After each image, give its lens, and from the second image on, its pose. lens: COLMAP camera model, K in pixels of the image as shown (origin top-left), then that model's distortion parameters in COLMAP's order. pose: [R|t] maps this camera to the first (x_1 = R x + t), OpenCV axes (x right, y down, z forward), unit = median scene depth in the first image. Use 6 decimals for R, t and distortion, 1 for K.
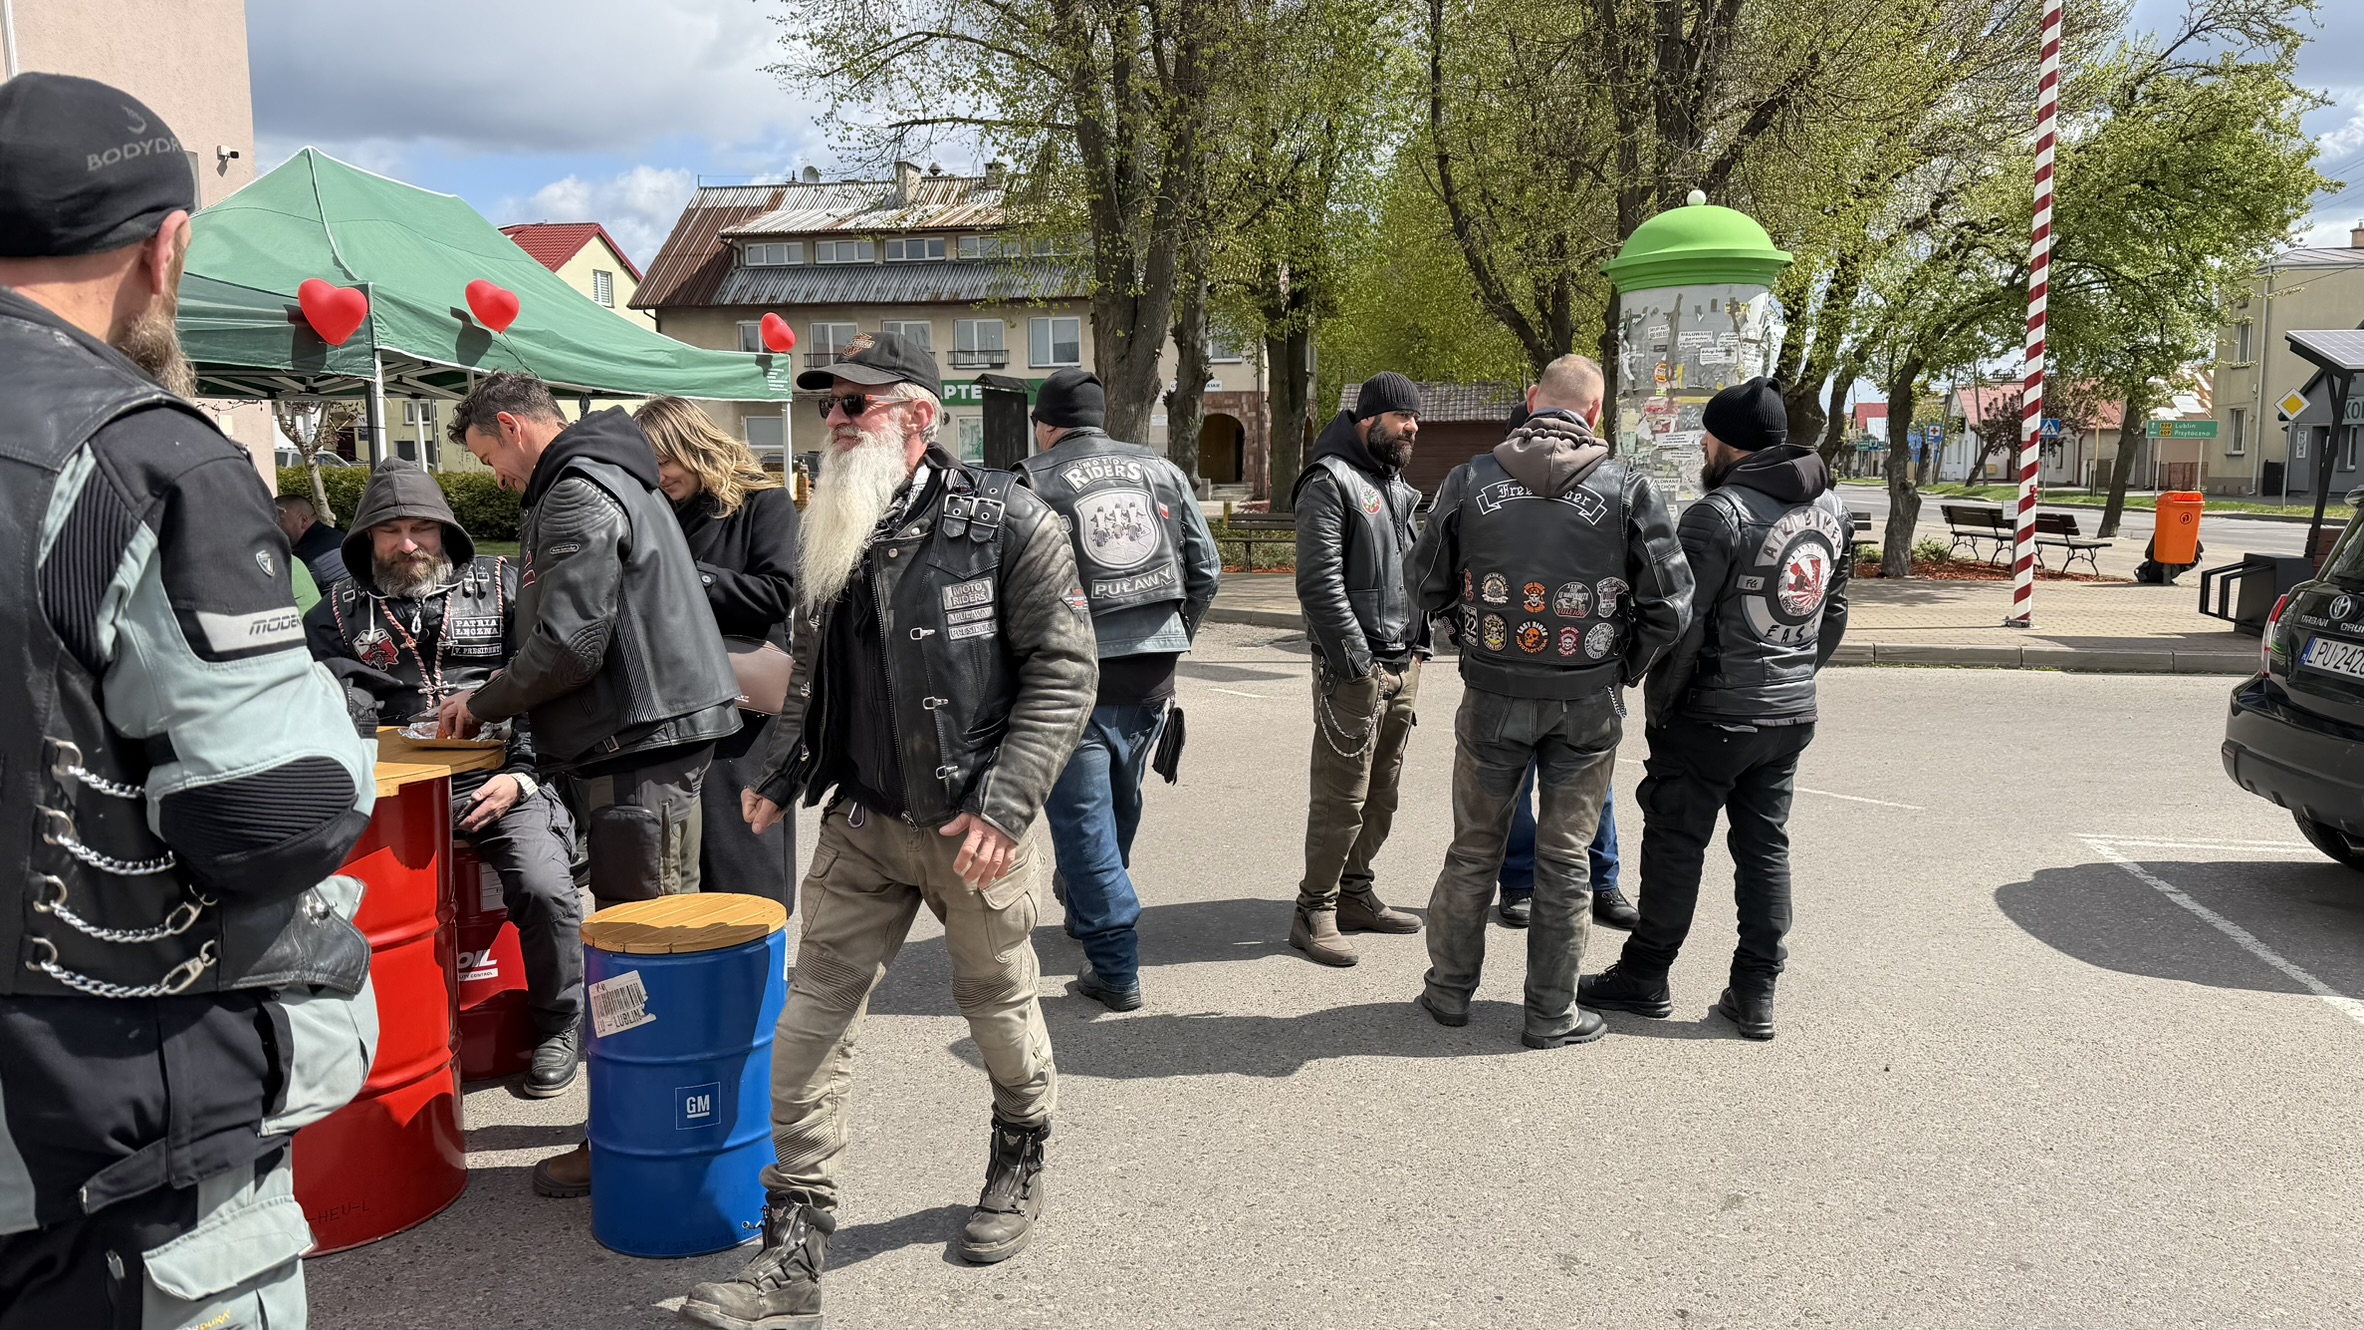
lens RADIAL K [[1678.2, 0, 1237.1], [0, 1678.2, 664.7], [0, 0, 1]] dist [0.038237, -0.052272]
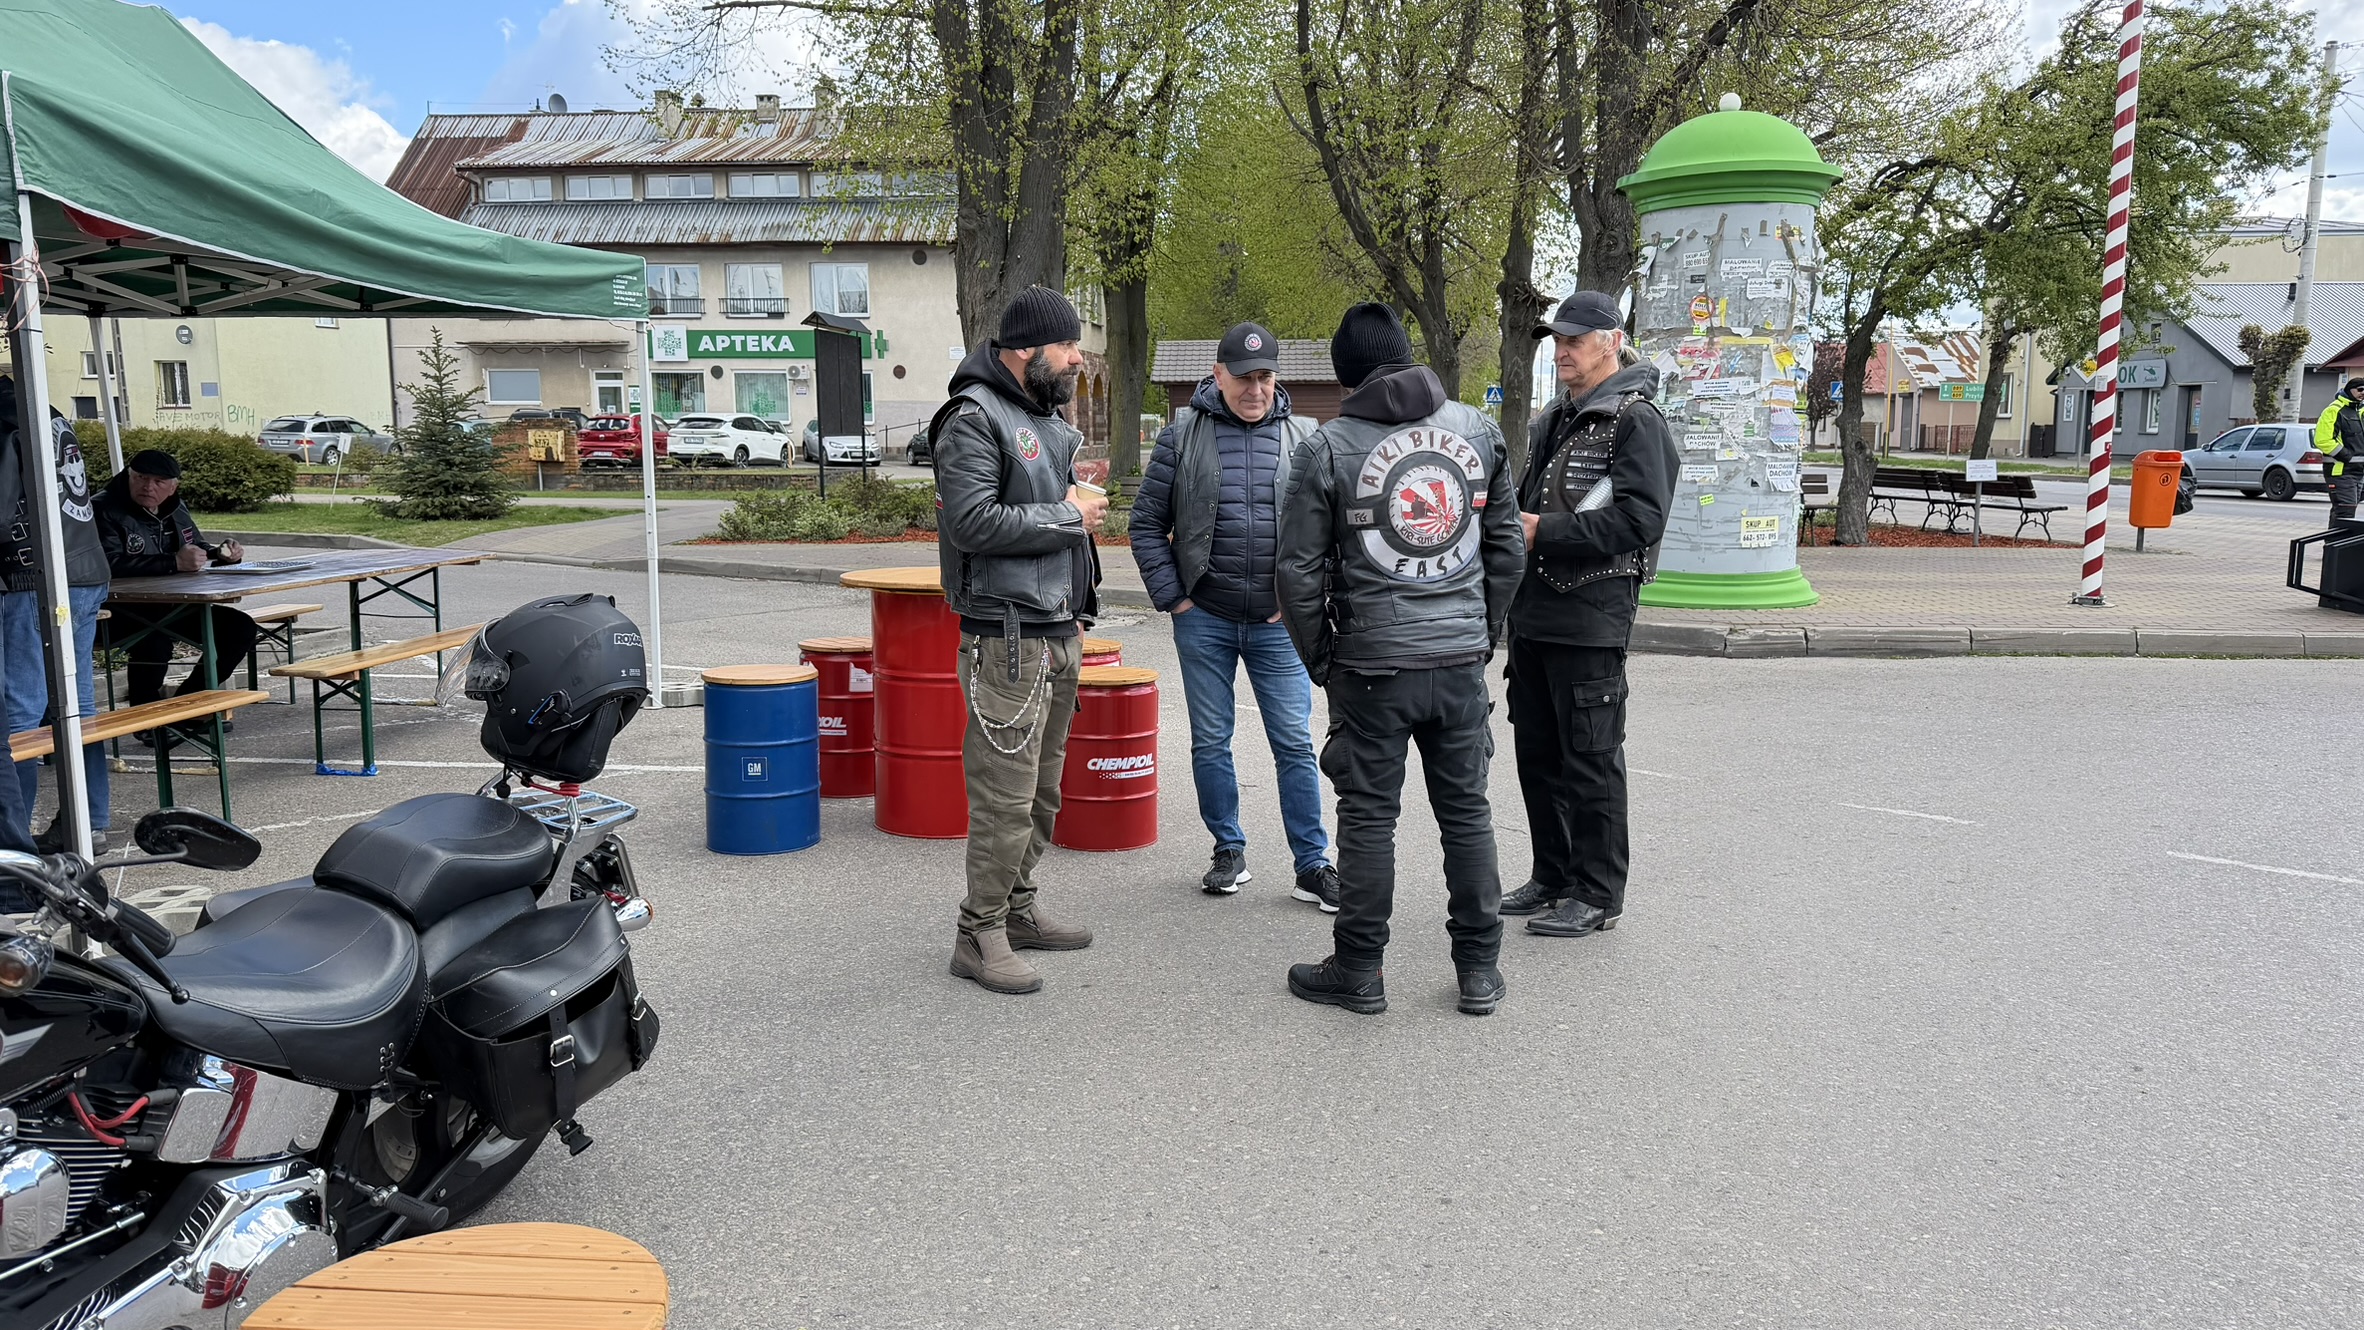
lens RADIAL K [[1678.2, 0, 1227.6], [0, 1678.2, 653.5], [0, 0, 1]] dist [0.038237, -0.052272]
pose [[0.990955, -0.015652, 0.133279, -0.066271], [0.013481, 0.999762, 0.017178, -0.013122], [-0.133516, -0.015225, 0.990930, 0.136565]]
